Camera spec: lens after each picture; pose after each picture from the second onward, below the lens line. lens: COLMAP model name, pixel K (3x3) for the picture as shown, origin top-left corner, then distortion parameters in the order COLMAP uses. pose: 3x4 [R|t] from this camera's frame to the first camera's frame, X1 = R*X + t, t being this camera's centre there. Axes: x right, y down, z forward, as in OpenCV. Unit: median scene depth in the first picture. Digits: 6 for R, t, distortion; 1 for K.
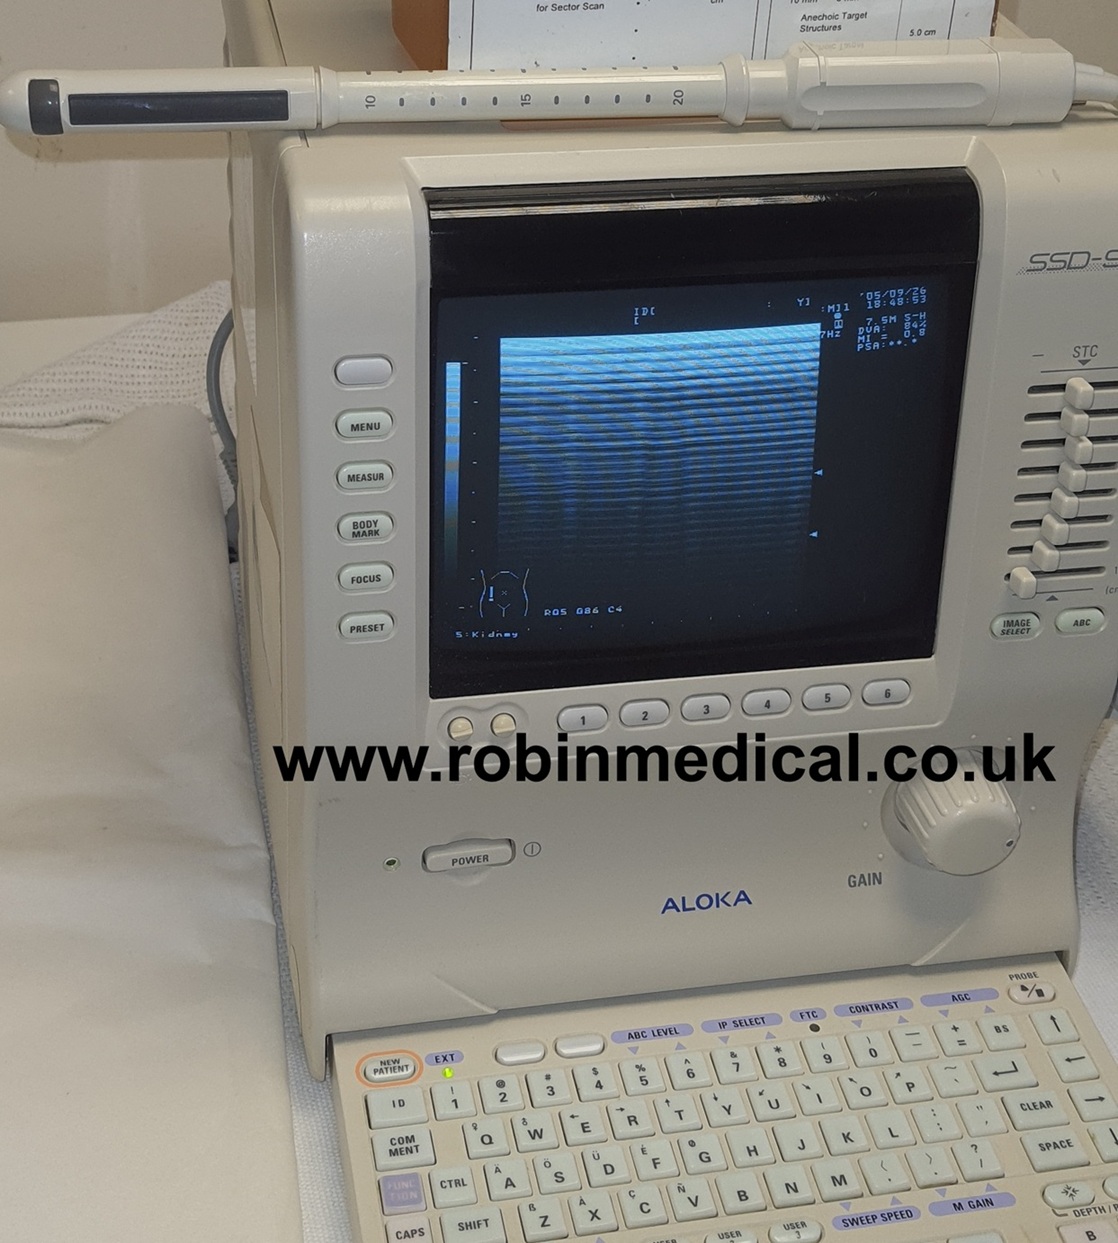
lens RADIAL K [[2013.4, 0, 529.8], [0, 2013.4, 407.5], [0, 0, 1]] dist [0.126610, -0.297078]
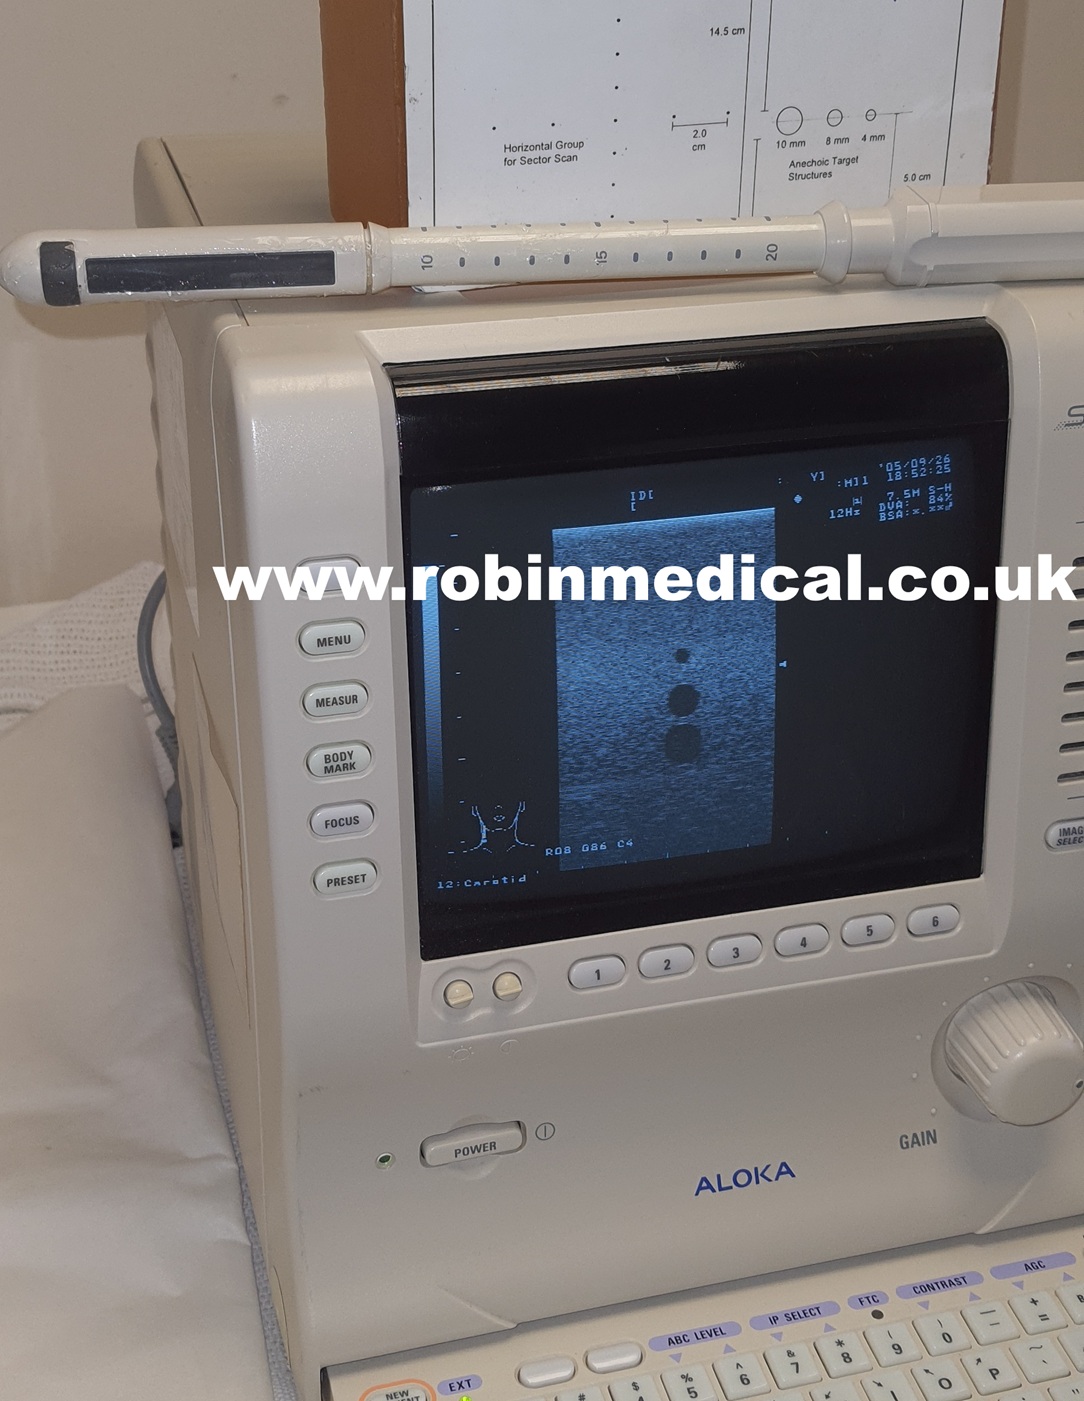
lens RADIAL K [[1942.9, 0, 535.7], [0, 1942.9, 567.3], [0, 0, 1]] dist [0.114894, -0.318208]
pose [[0.996902, -0.060074, 0.050761, -0.031316], [0.063842, 0.995046, -0.076209, 0.041194], [-0.045931, 0.079213, 0.995799, 0.144376]]
